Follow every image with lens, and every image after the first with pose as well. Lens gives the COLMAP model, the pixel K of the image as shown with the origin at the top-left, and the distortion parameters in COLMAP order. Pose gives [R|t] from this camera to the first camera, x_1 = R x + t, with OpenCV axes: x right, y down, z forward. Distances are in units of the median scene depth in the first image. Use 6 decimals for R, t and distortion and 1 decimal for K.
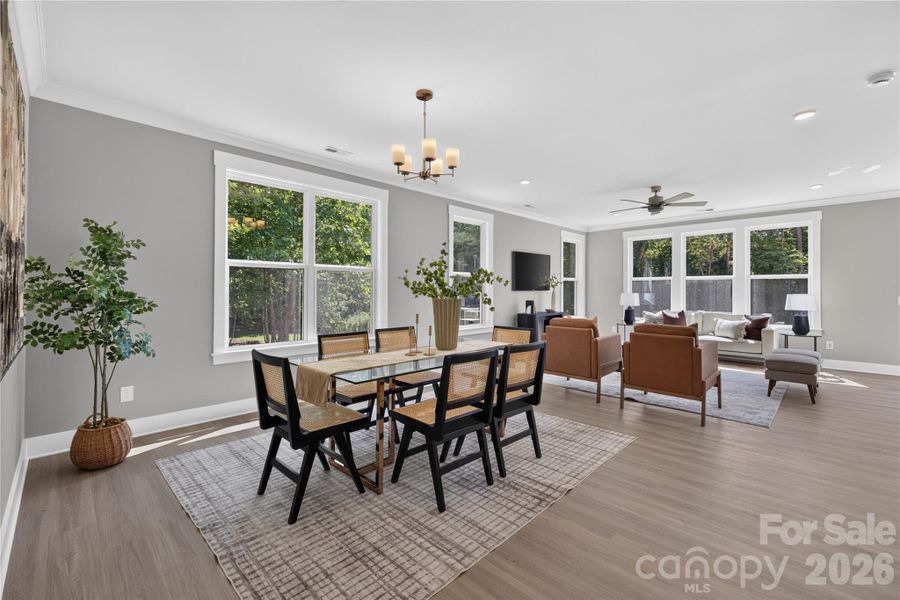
lens RADIAL K [[385.8, 0, 445.8], [0, 385.8, 292.2], [0, 0, 1]] dist [0.004980, -0.000460]
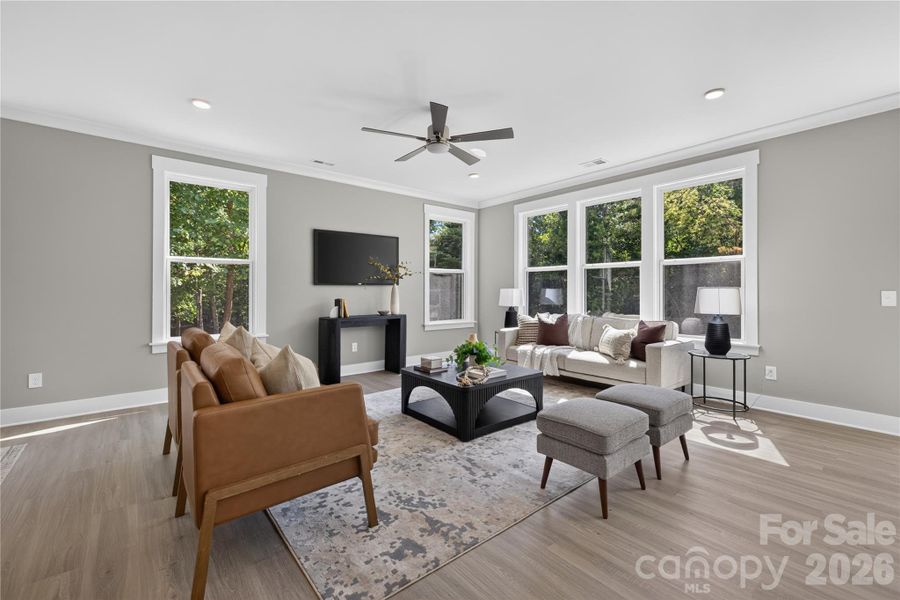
lens RADIAL K [[385.8, 0, 451.7], [0, 385.8, 292.1], [0, 0, 1]] dist [0.004980, -0.000460]
pose [[0.995536, -0.003103, -0.094331, 0.614270], [0.003090, 0.999995, -0.000283, 0.012748], [0.094332, -0.000010, 0.995541, 0.394453]]
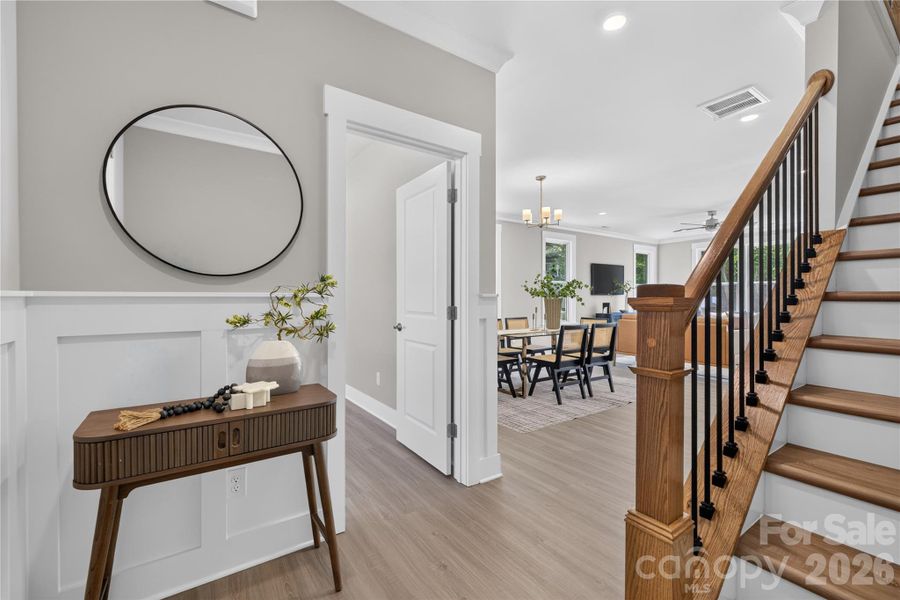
lens RADIAL K [[385.8, 0, 451.4], [0, 385.8, 299.0], [0, 0, 1]] dist [0.004980, -0.000460]
pose [[0.986372, -0.001343, -0.164525, -0.085016], [0.001497, 0.999999, 0.000810, 0.009693], [0.164524, -0.001045, 0.986373, -0.378508]]
